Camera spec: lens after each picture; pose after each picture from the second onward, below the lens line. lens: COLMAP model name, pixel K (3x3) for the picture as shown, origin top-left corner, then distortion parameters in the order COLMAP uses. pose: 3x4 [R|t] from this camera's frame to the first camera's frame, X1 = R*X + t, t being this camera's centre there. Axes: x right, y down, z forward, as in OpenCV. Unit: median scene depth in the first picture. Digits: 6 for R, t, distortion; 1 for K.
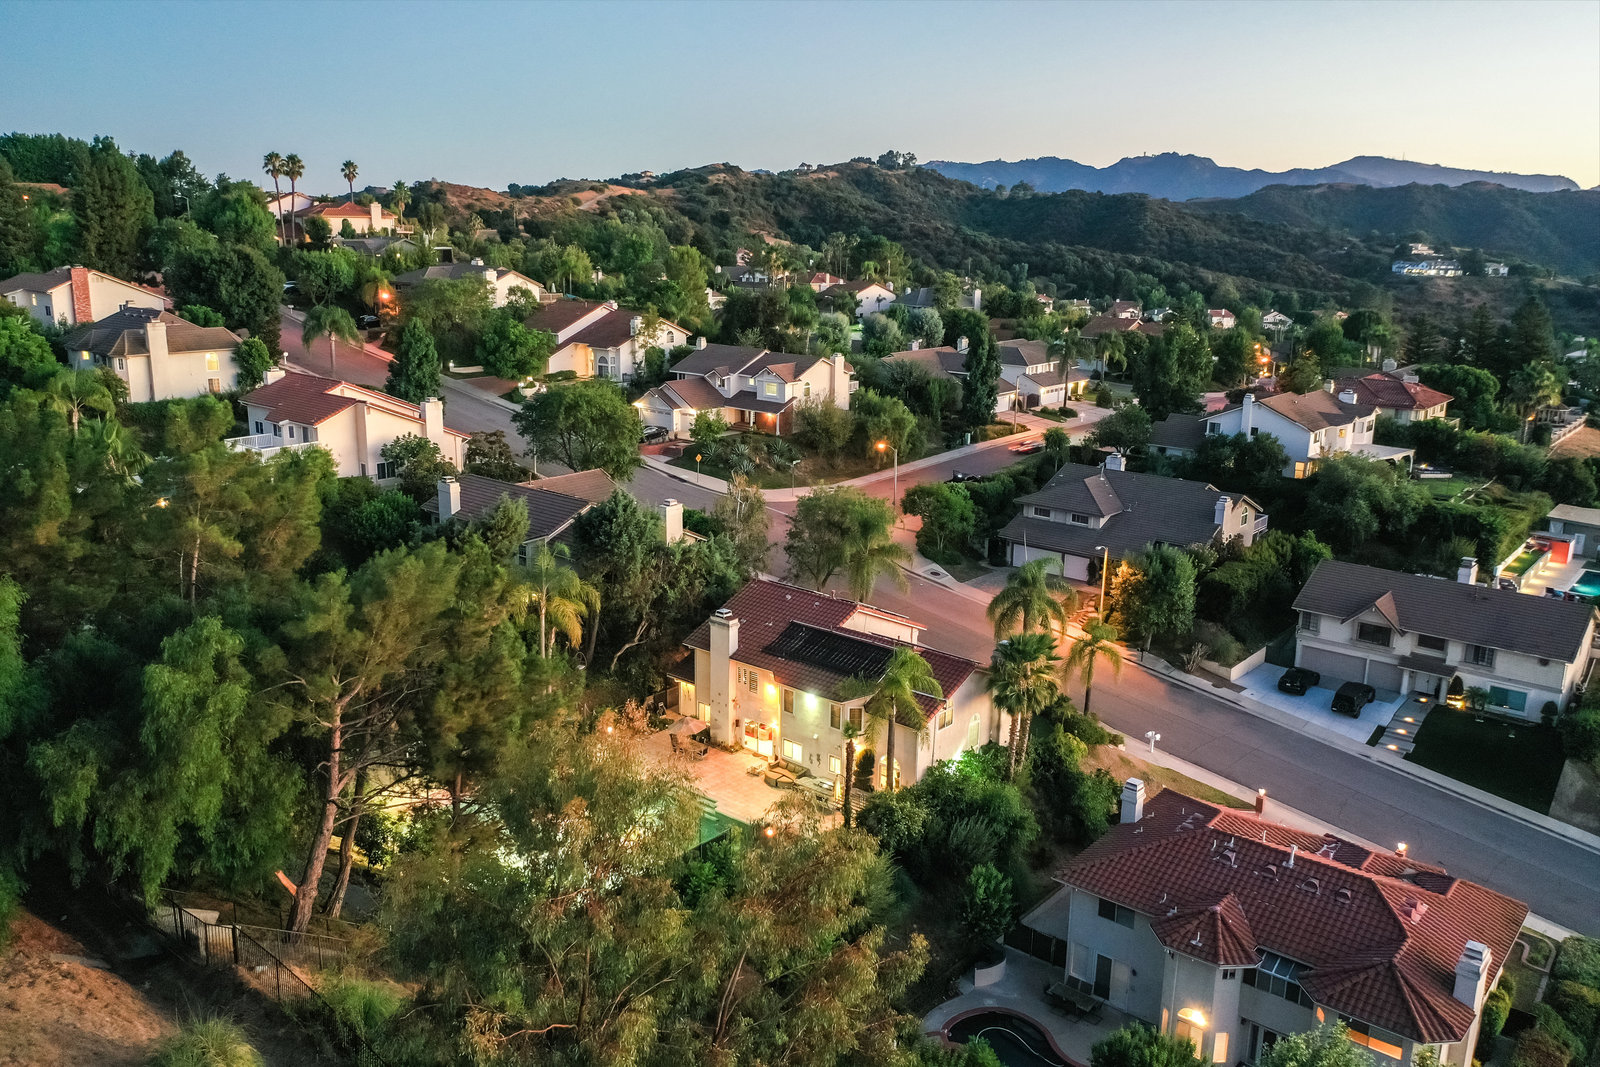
lens RADIAL K [[1250.6, 0, 800.0], [0, 1250.6, 533.5], [0, 0, 1]] dist [-0.014260, 0.001659]
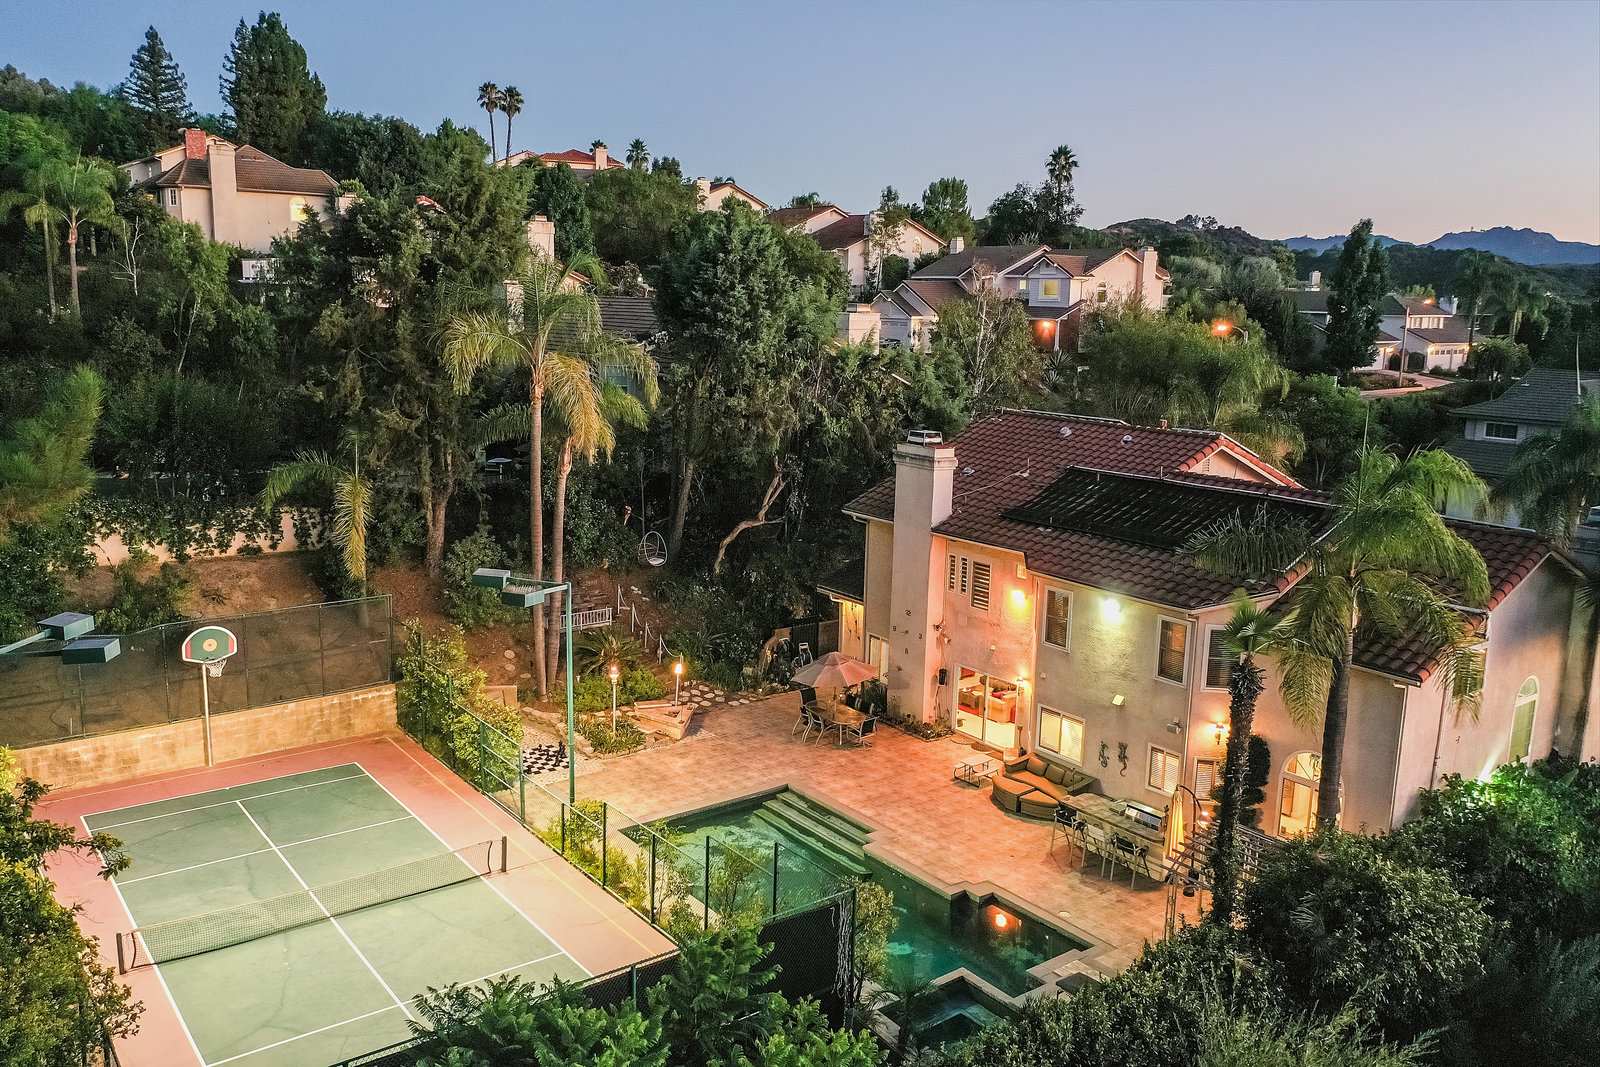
lens RADIAL K [[1252.6, 0, 800.0], [0, 1252.6, 533.5], [0, 0, 1]] dist [-0.003220, -0.008388]
pose [[0.975410, 0.046224, -0.215494, -0.003491], [-0.059275, 0.996753, -0.054499, 0.124294], [0.212275, 0.065933, 0.974983, 0.515441]]
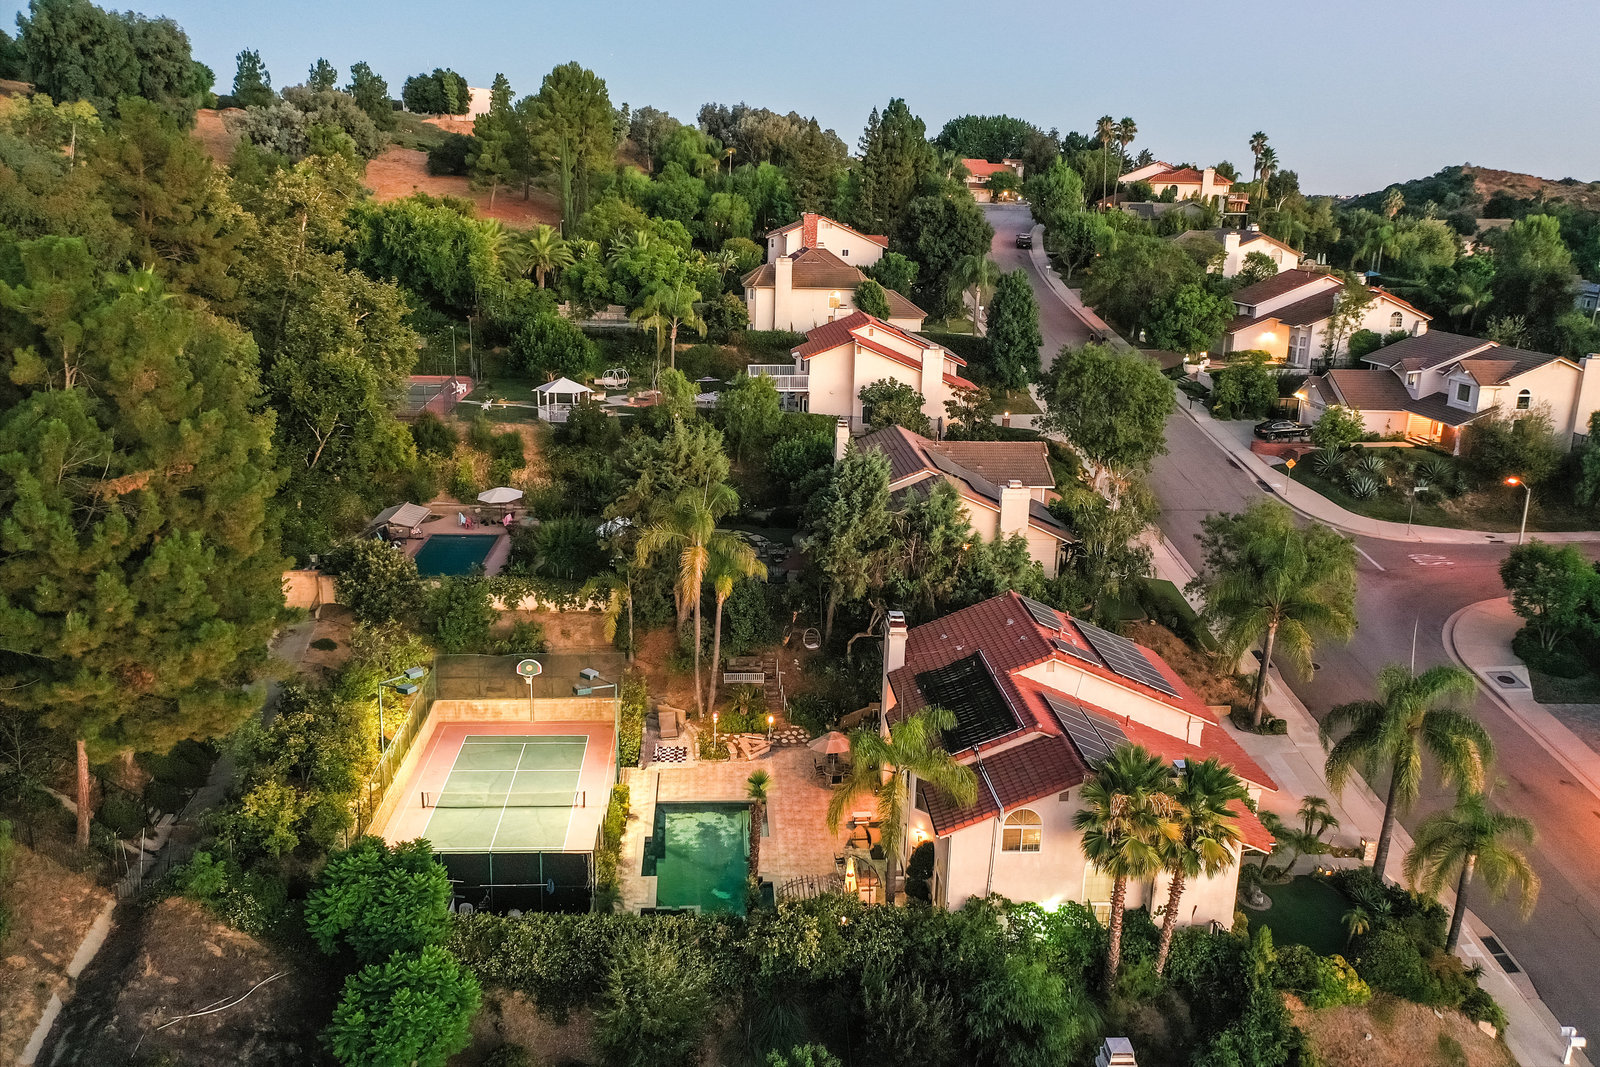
lens RADIAL K [[1250.6, 0, 800.0], [0, 1250.6, 533.5], [0, 0, 1]] dist [-0.014260, 0.001659]
pose [[0.689319, 0.186121, -0.700142, 0.417979], [-0.185415, 0.979571, 0.077854, -0.035047], [0.700329, 0.076150, 0.709746, 0.390947]]
